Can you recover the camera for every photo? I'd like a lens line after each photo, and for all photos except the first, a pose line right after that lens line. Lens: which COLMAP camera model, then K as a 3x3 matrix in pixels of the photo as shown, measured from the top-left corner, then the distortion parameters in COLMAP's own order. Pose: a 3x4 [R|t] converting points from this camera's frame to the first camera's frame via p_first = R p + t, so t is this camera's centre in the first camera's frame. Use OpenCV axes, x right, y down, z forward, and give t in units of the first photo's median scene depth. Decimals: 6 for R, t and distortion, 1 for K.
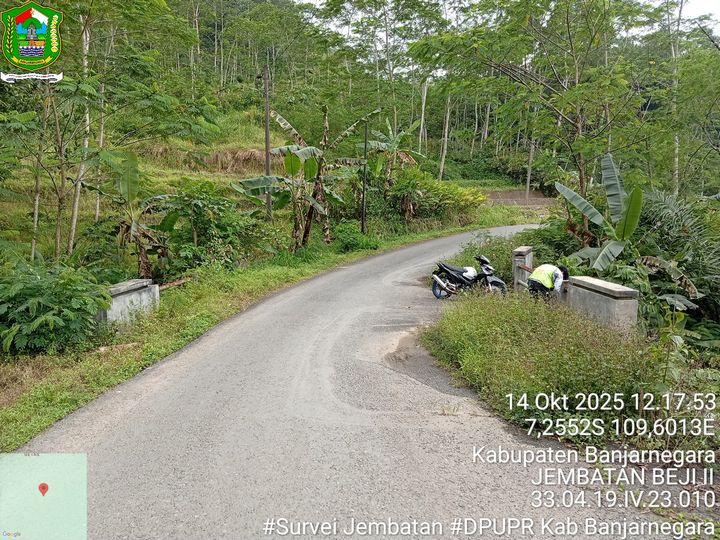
lens RADIAL K [[542.4, 0, 358.4], [0, 542.4, 282.4], [0, 0, 1]] dist [0.078663, -0.169507]
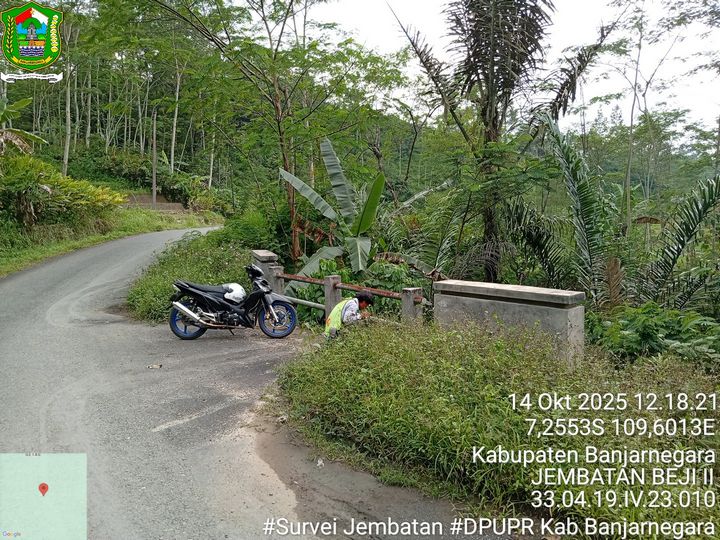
lens RADIAL K [[546.9, 0, 360.0], [0, 546.9, 270.0], [0, 0, 1]] dist [0.078142, -0.164374]
pose [[0.761214, -0.081301, 0.643385, -0.070855], [0.107369, 0.994218, -0.001399, -0.019188], [-0.639551, 0.070145, 0.765542, 0.284650]]
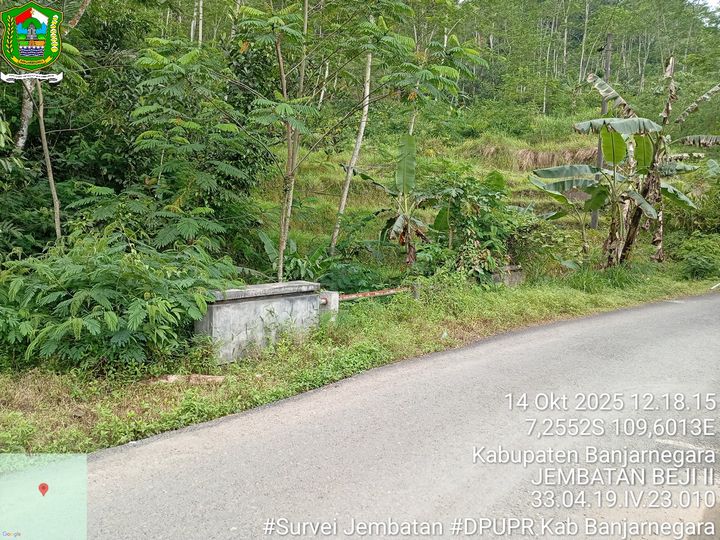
lens RADIAL K [[546.9, 0, 360.0], [0, 546.9, 270.0], [0, 0, 1]] dist [0.078142, -0.164374]
pose [[0.814460, 0.105242, -0.570595, 0.039434], [-0.128740, 0.991678, -0.000854, -0.016843], [0.565757, 0.074154, 0.821231, 0.256502]]
